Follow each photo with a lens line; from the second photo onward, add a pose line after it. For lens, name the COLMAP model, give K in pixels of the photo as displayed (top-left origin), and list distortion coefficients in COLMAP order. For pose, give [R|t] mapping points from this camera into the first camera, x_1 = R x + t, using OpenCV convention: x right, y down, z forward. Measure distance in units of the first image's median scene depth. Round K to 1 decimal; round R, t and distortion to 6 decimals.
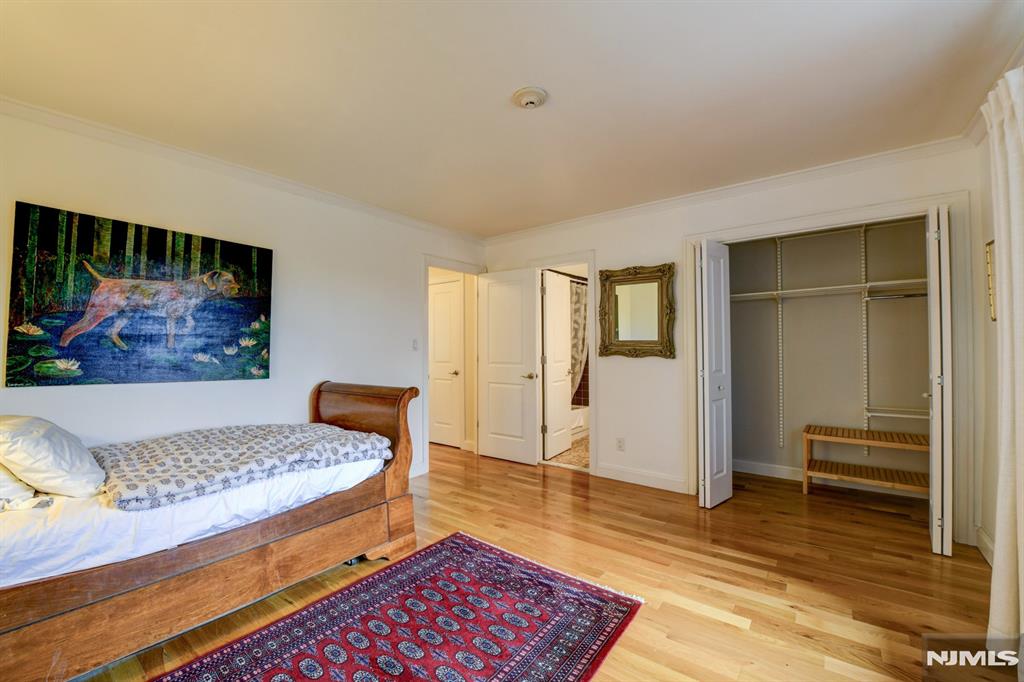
lens RADIAL K [[417.0, 0, 522.5], [0, 417.0, 341.9], [0, 0, 1]] dist [-0.016641, -0.001121]
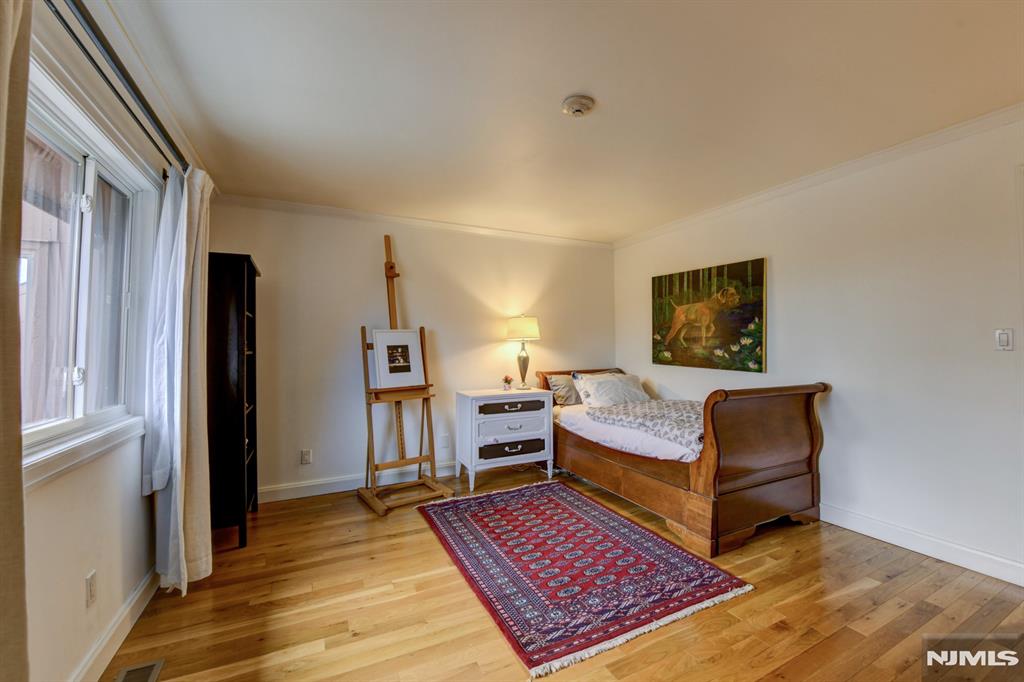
lens RADIAL K [[417.0, 0, 522.7], [0, 417.0, 335.6], [0, 0, 1]] dist [-0.016641, -0.001121]
pose [[-0.445746, -0.013785, -0.895053, 0.782890], [0.020091, 0.999475, -0.025399, 0.002655], [0.894934, -0.029304, -0.445235, 1.045660]]
